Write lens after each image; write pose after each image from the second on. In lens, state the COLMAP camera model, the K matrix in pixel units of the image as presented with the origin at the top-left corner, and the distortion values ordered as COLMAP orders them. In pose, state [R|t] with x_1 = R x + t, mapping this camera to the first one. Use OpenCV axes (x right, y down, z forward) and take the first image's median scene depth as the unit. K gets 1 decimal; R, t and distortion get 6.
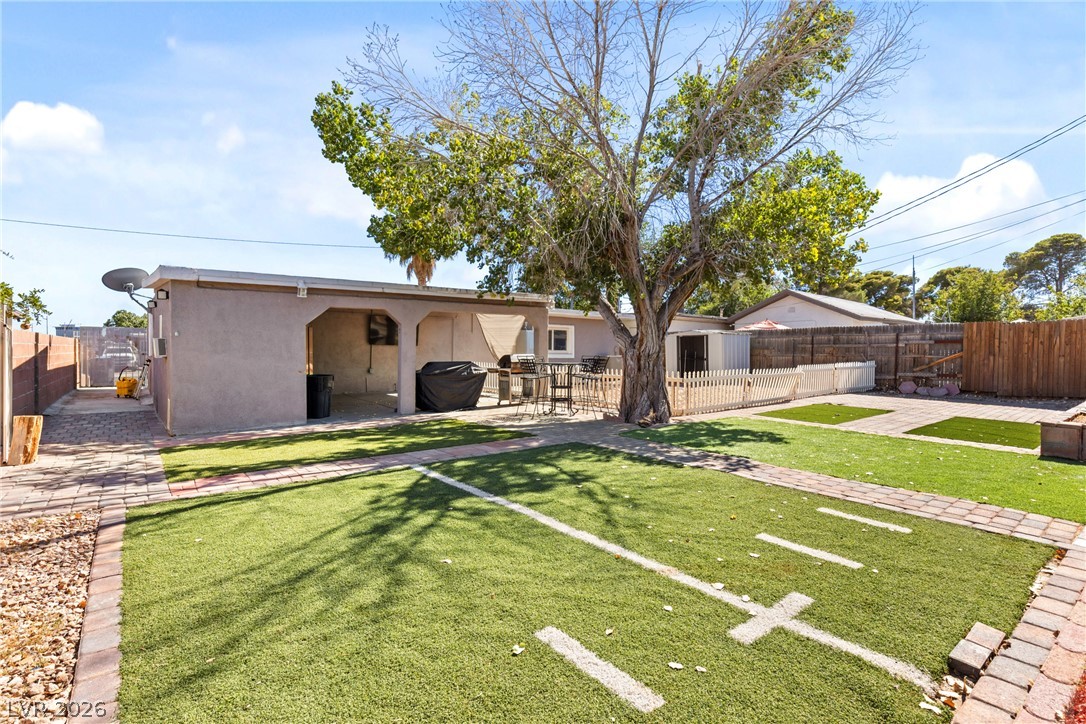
lens RADIAL K [[494.4, 0, 544.5], [0, 494.4, 358.7], [0, 0, 1]] dist [0.001383, 0.000111]
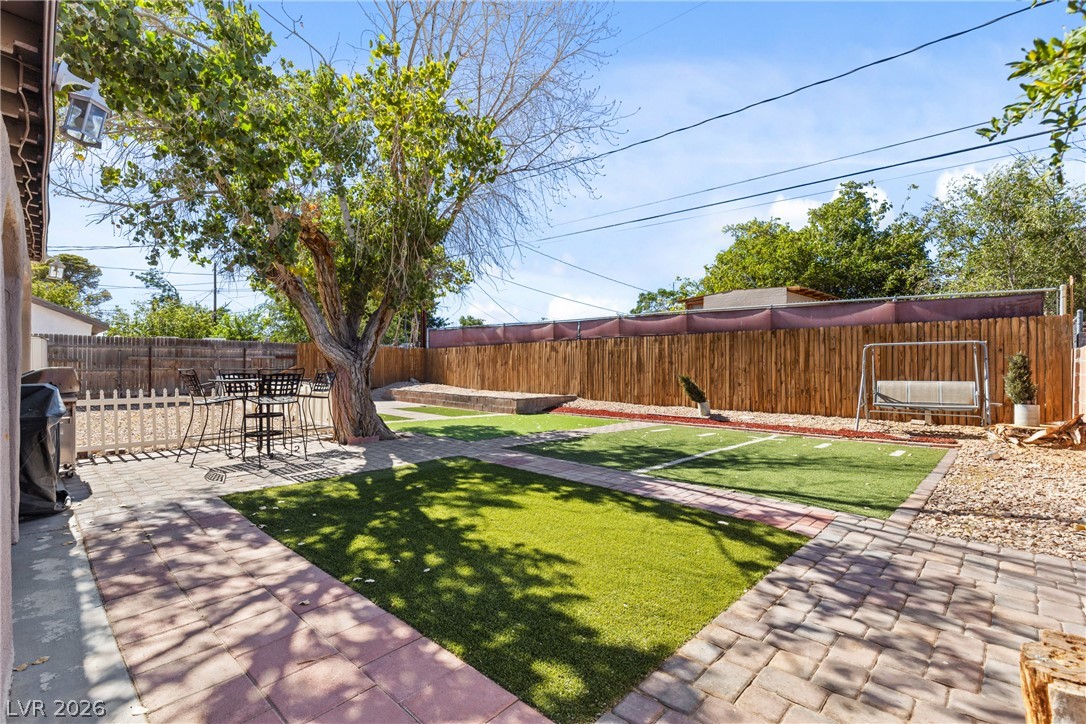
lens RADIAL K [[494.4, 0, 546.9], [0, 494.4, 363.2], [0, 0, 1]] dist [0.001383, 0.000111]
pose [[-0.155853, 0.006883, 0.987756, -0.483781], [0.015152, 0.999875, -0.004577, -0.003400], [-0.987664, 0.014253, -0.155938, 0.507884]]
